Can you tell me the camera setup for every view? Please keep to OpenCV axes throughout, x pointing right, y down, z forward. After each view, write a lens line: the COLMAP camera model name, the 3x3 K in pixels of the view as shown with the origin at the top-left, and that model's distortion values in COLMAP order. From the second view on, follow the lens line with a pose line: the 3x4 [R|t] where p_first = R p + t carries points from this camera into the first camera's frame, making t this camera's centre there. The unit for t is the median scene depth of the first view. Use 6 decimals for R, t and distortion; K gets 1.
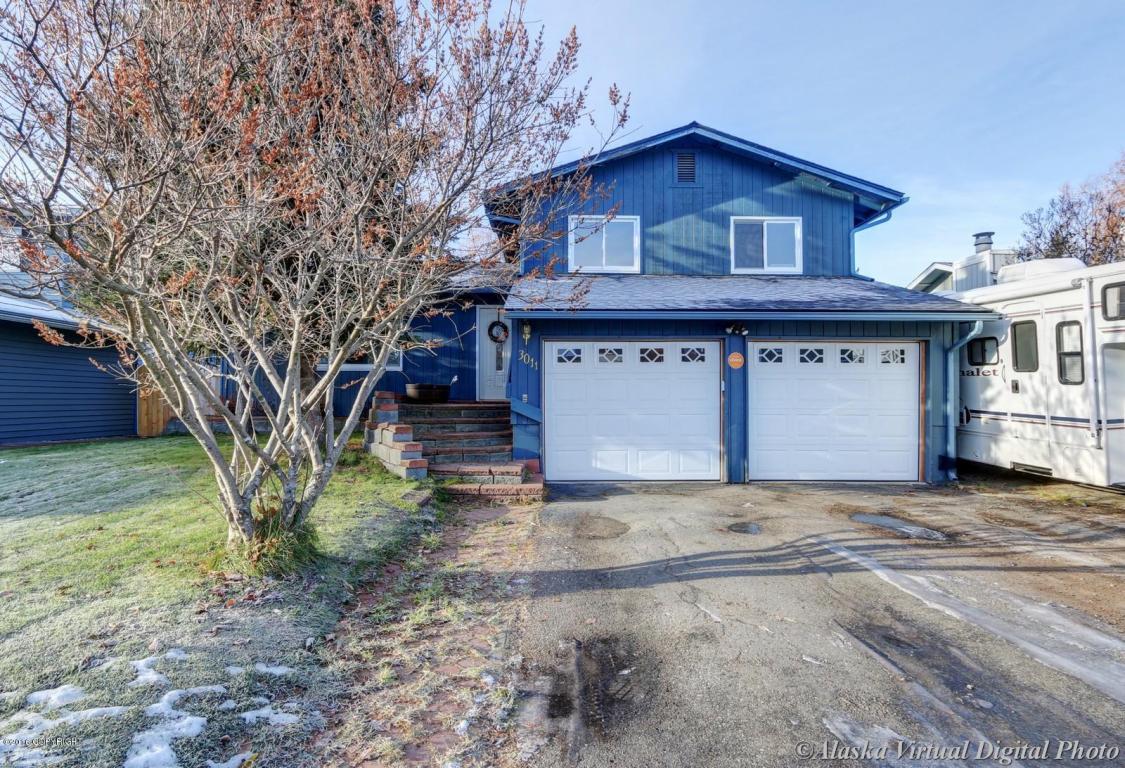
lens RADIAL K [[539.8, 0, 562.5], [0, 539.8, 384.0], [0, 0, 1]] dist [-0.003453, -0.000239]
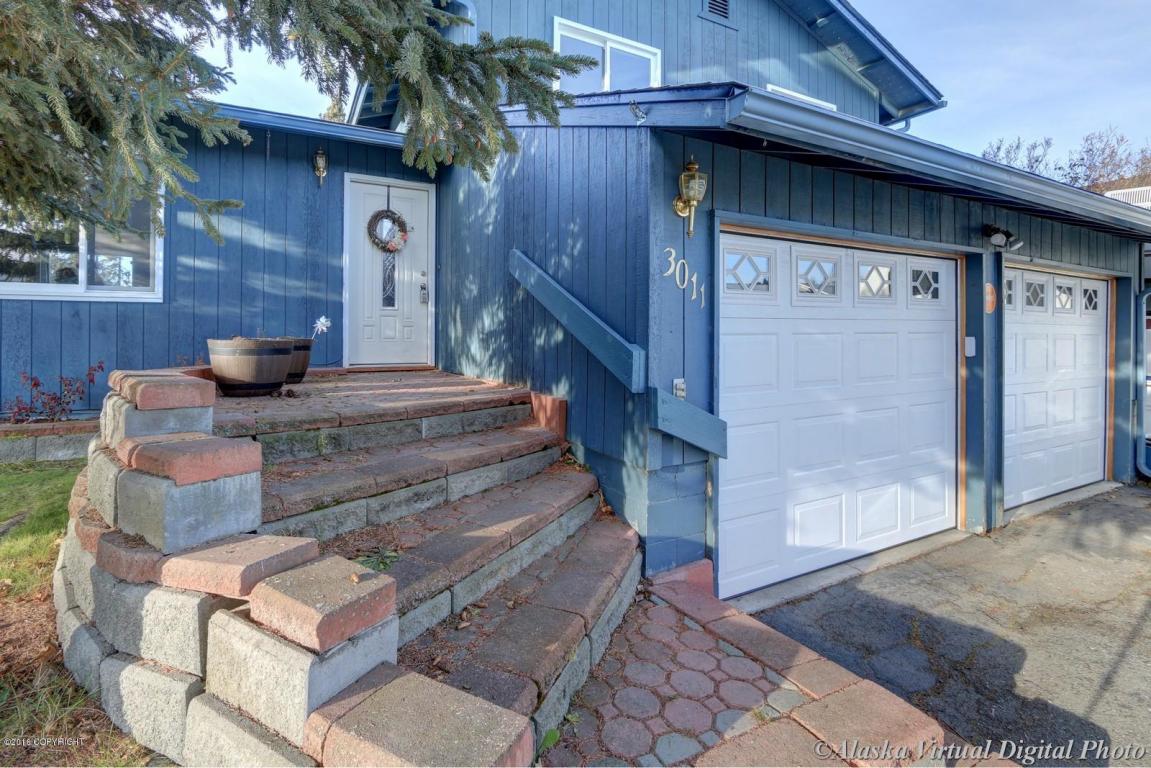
lens RADIAL K [[540.0, 0, 574.2], [0, 540.0, 327.0], [0, 0, 1]] dist [-0.000059, -0.000006]
pose [[0.907799, 0.007534, 0.419339, -0.259332], [-0.010116, 0.999941, 0.003934, -0.013111], [-0.419284, -0.007813, 0.907821, 0.683806]]
